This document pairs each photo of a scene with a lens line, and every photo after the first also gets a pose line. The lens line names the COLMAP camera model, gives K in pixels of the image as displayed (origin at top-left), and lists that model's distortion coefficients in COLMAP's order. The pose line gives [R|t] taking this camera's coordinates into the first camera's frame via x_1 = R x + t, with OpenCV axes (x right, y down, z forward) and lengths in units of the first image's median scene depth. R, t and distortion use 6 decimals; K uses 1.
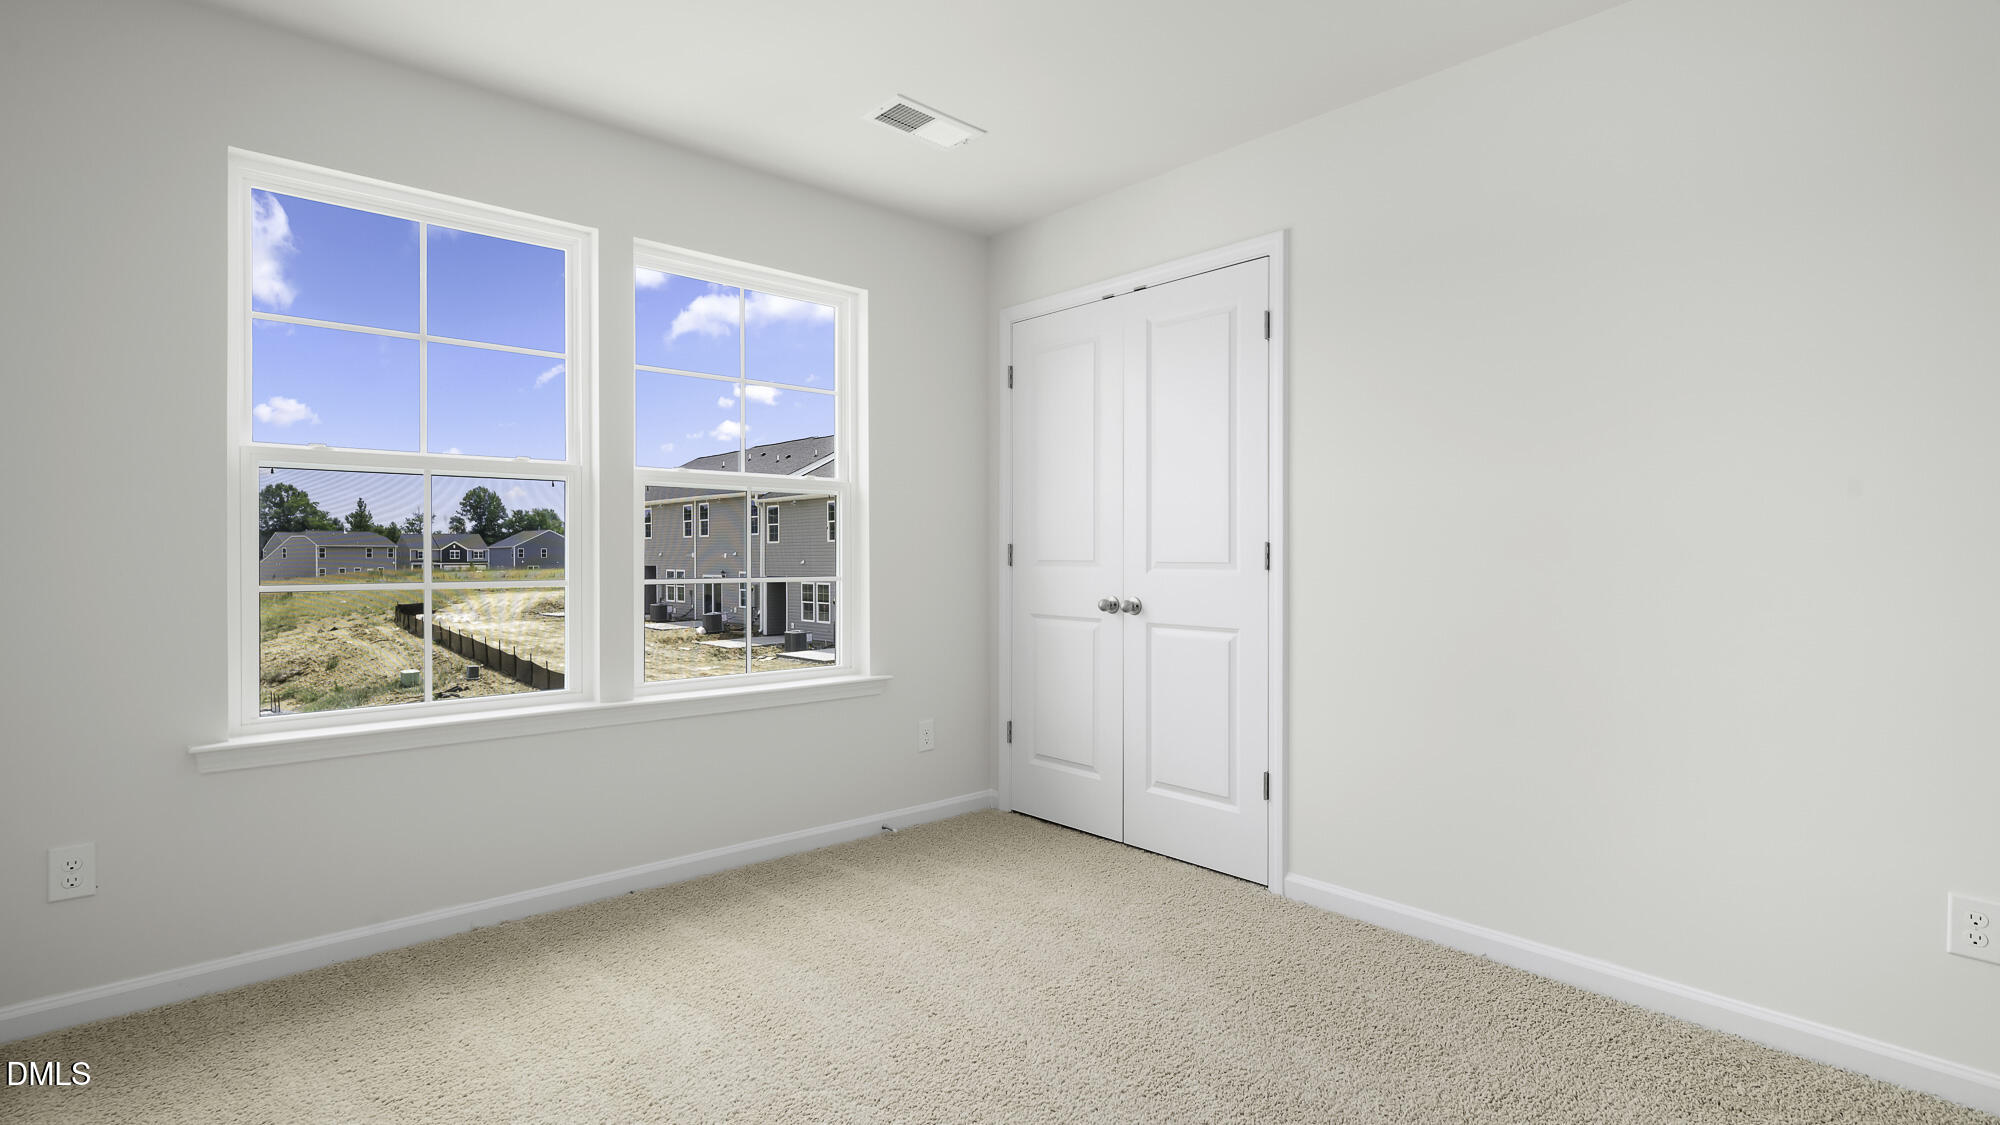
lens RADIAL K [[949.1, 0, 1005.5], [0, 949.1, 554.7], [0, 0, 1]] dist [-0.000968, 0.000013]
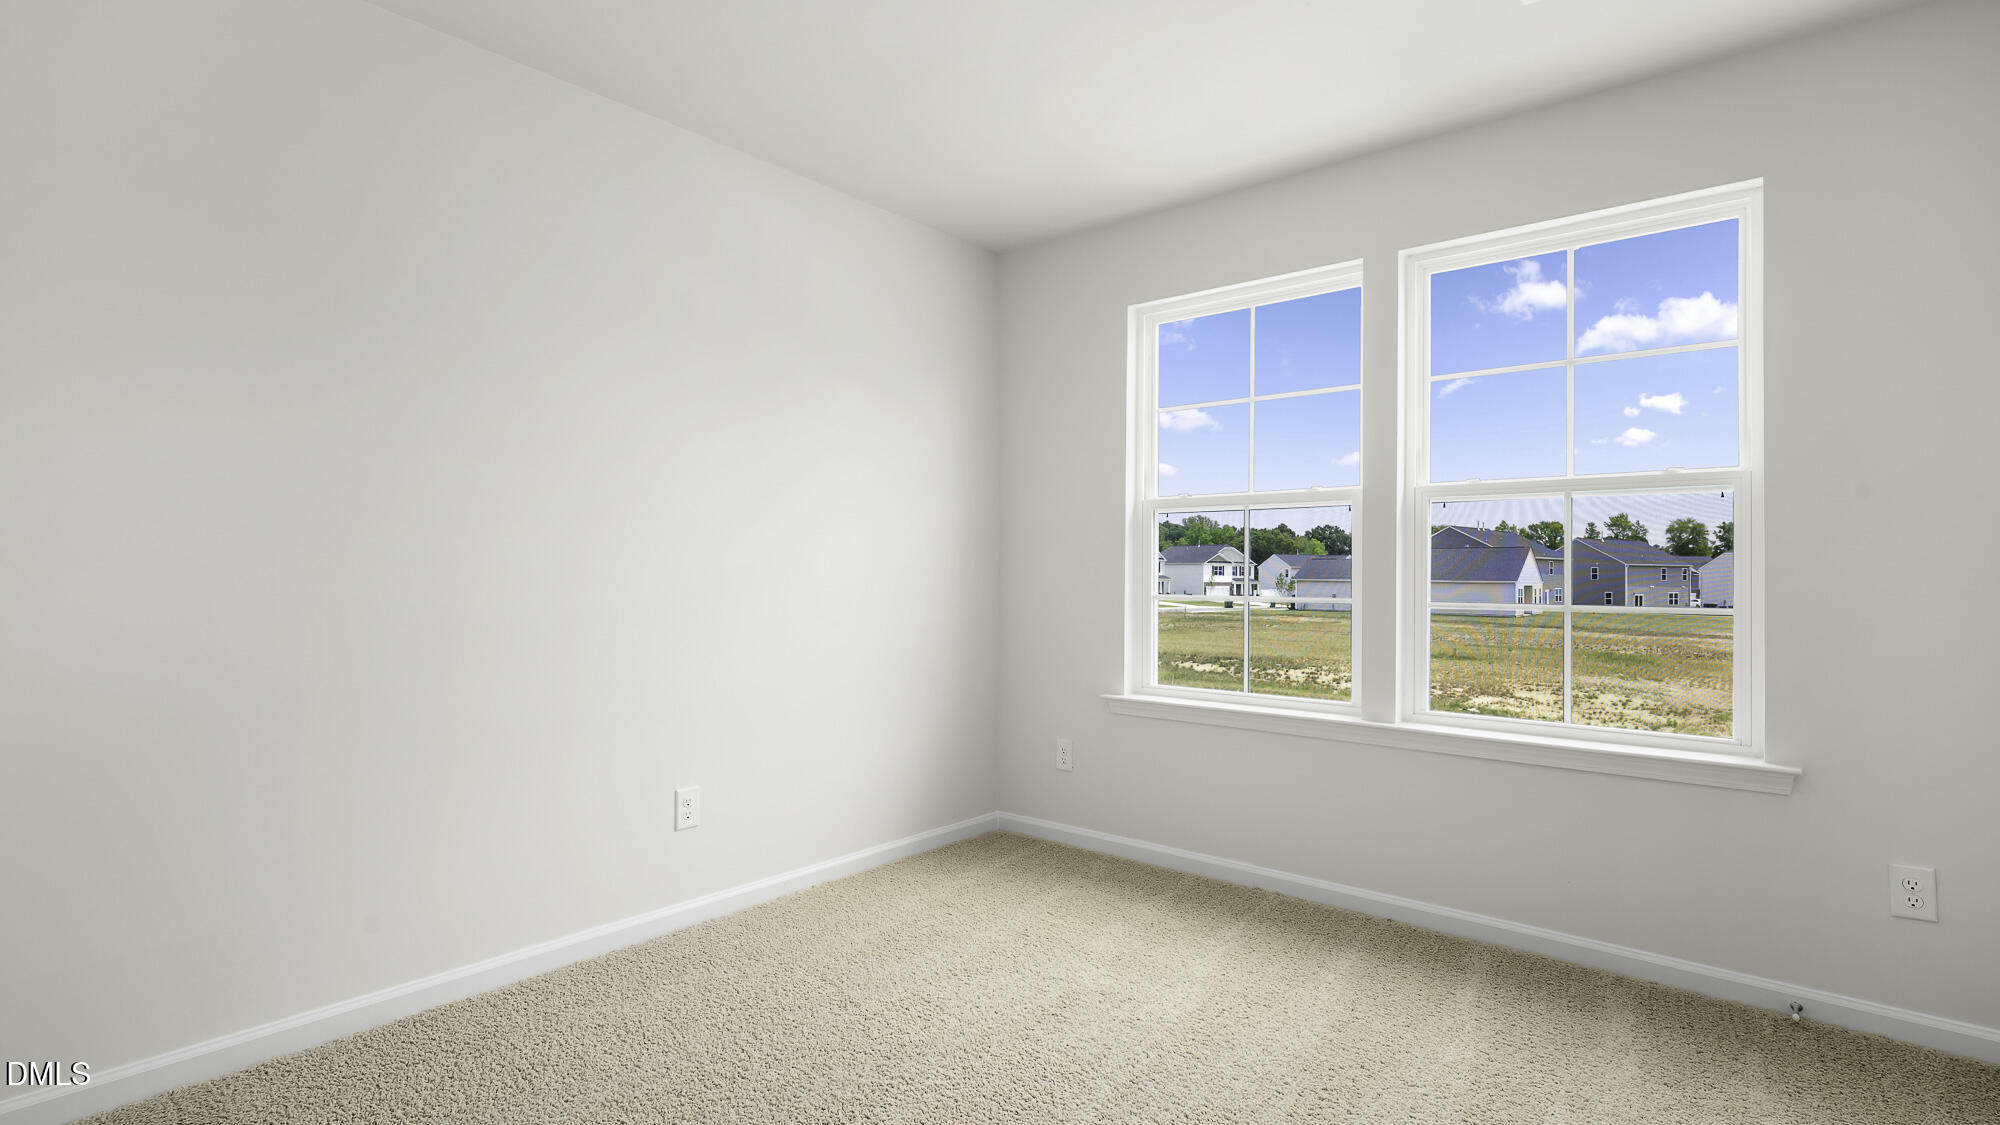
lens RADIAL K [[949.1, 0, 1005.5], [0, 949.1, 554.7], [0, 0, 1]] dist [-0.000968, 0.000013]
pose [[0.144445, -0.015008, -0.989399, 0.581263], [-0.008520, 0.999829, -0.016410, -0.001684], [0.989476, 0.010800, 0.144292, 0.513636]]
